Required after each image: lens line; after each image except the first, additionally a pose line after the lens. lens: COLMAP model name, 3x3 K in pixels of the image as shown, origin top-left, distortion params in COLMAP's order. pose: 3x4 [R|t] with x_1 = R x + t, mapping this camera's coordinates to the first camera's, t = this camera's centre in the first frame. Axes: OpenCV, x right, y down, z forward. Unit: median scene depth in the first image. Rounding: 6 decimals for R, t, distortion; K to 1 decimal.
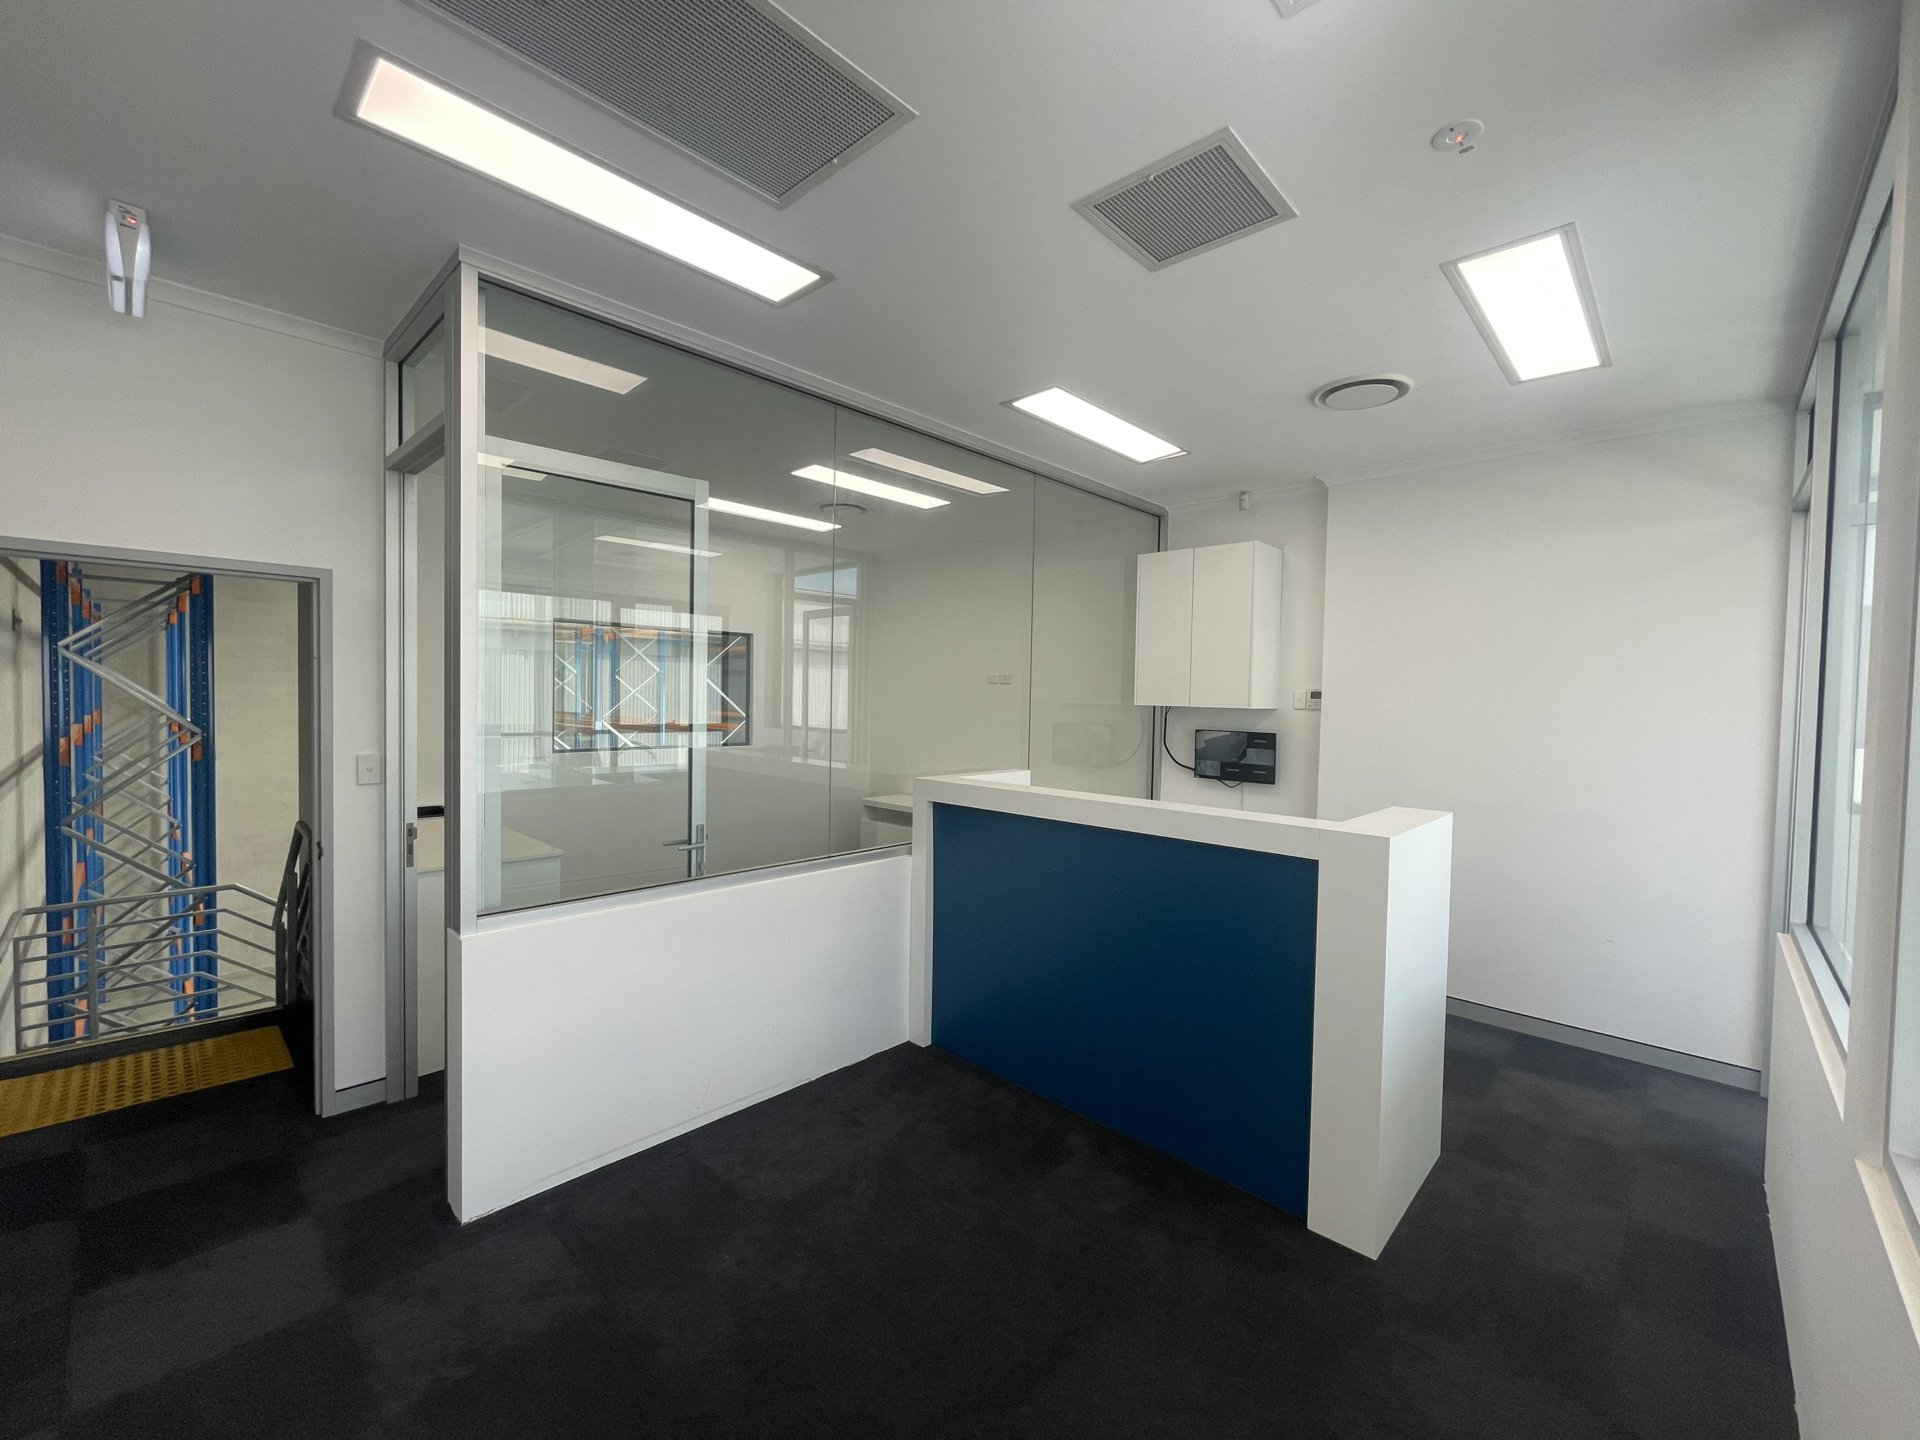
lens RADIAL K [[780.8, 0, 960.1], [0, 780.8, 720.1], [0, 0, 1]] dist [0.000284, -0.000005]
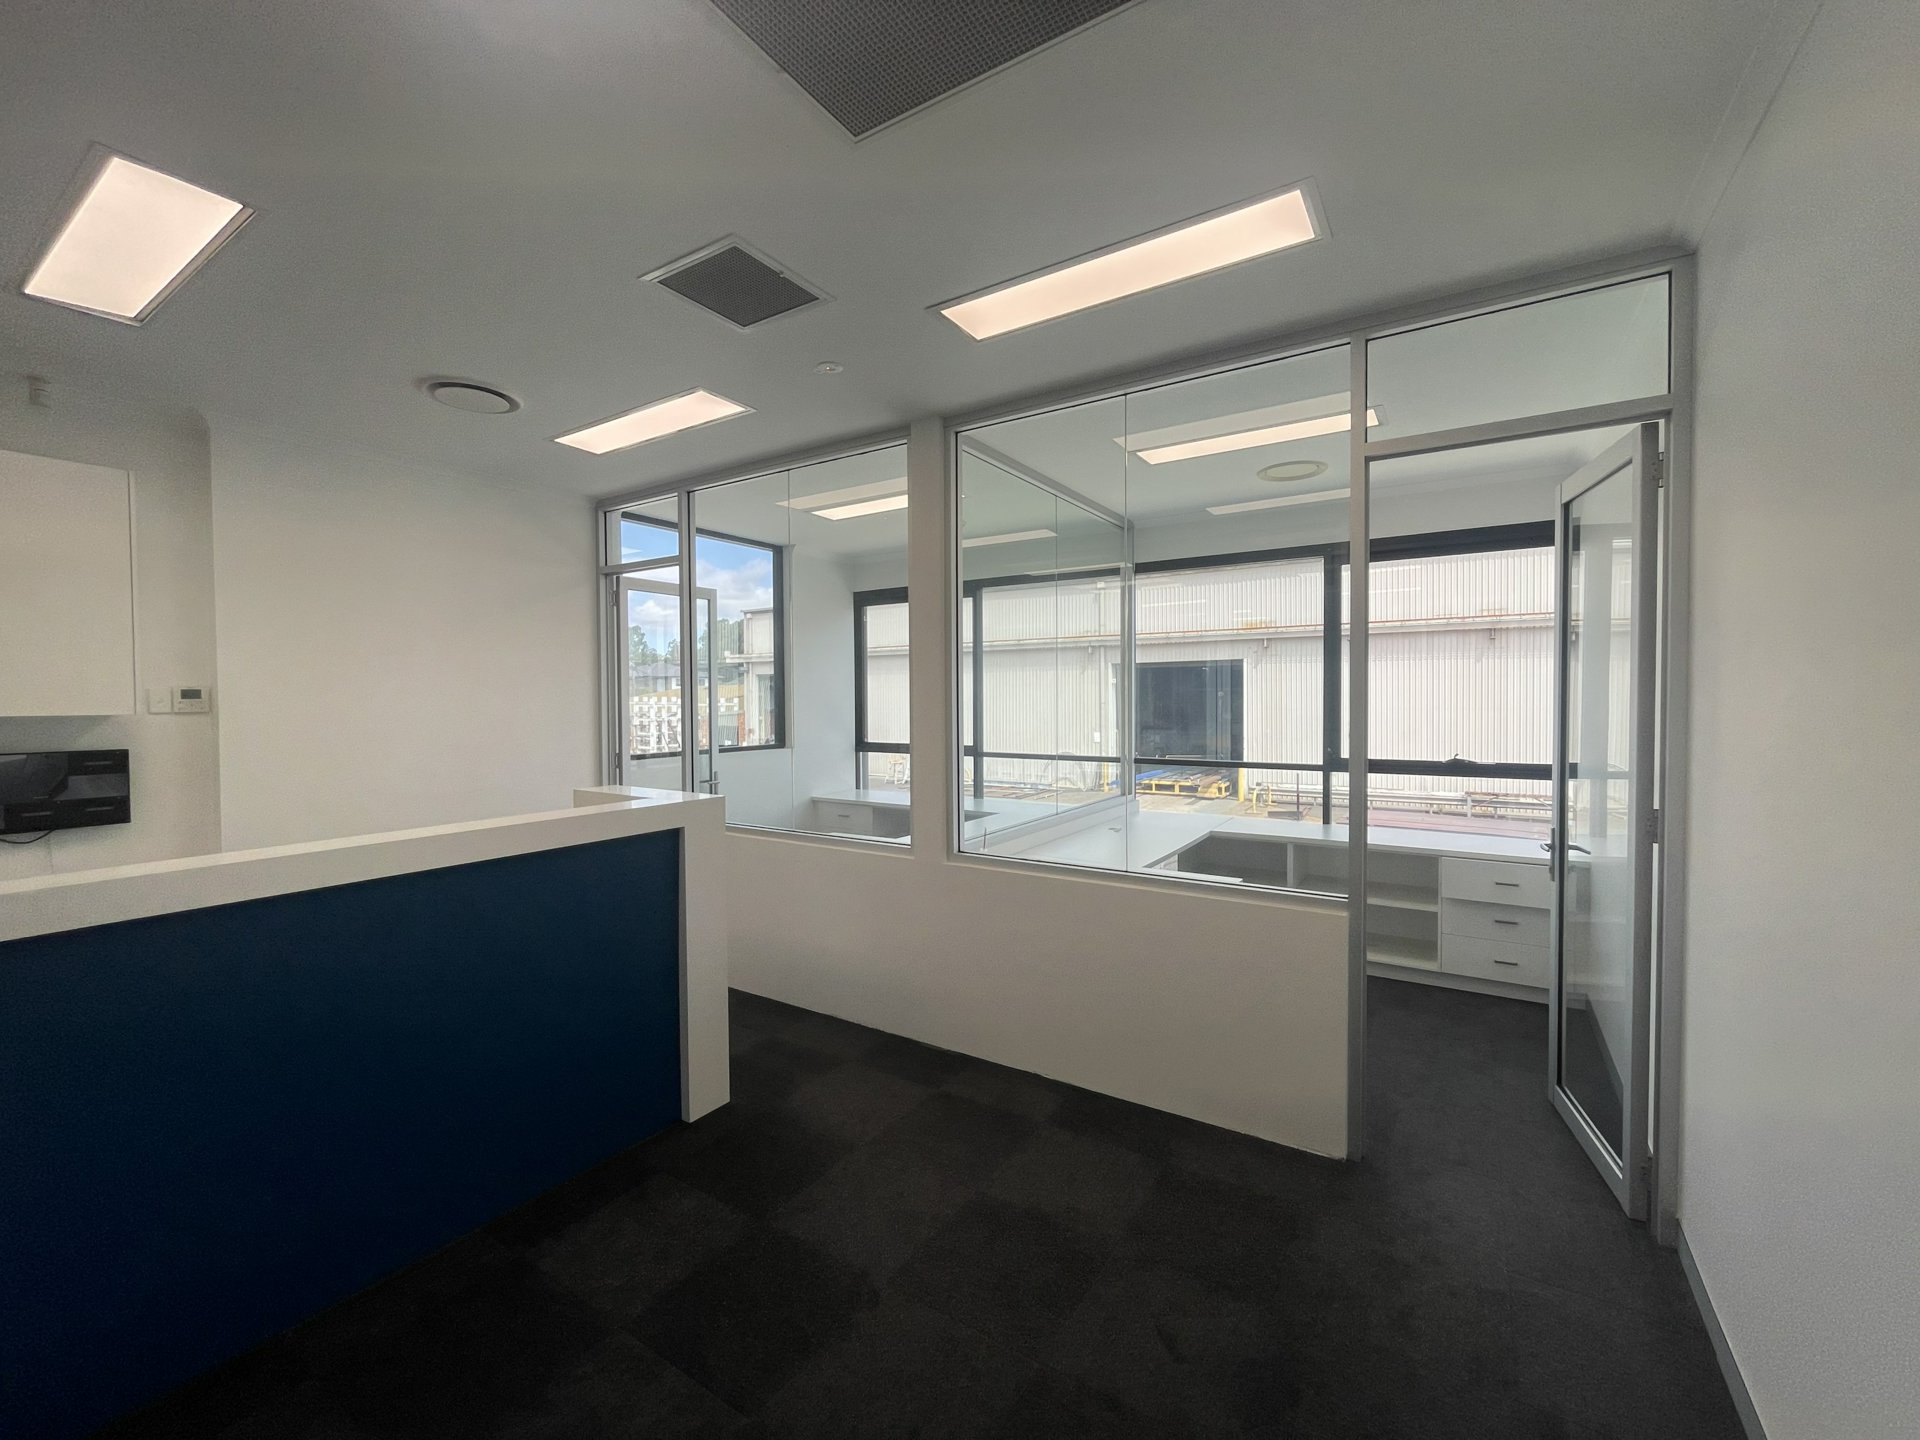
lens RADIAL K [[780.8, 0, 960.3], [0, 780.8, 716.1], [0, 0, 1]] dist [0.000284, -0.000005]
pose [[-0.184958, -0.039445, 0.981954, -0.414300], [0.032416, 0.998406, 0.046211, -0.020714], [-0.982212, 0.040378, -0.183385, 0.391501]]
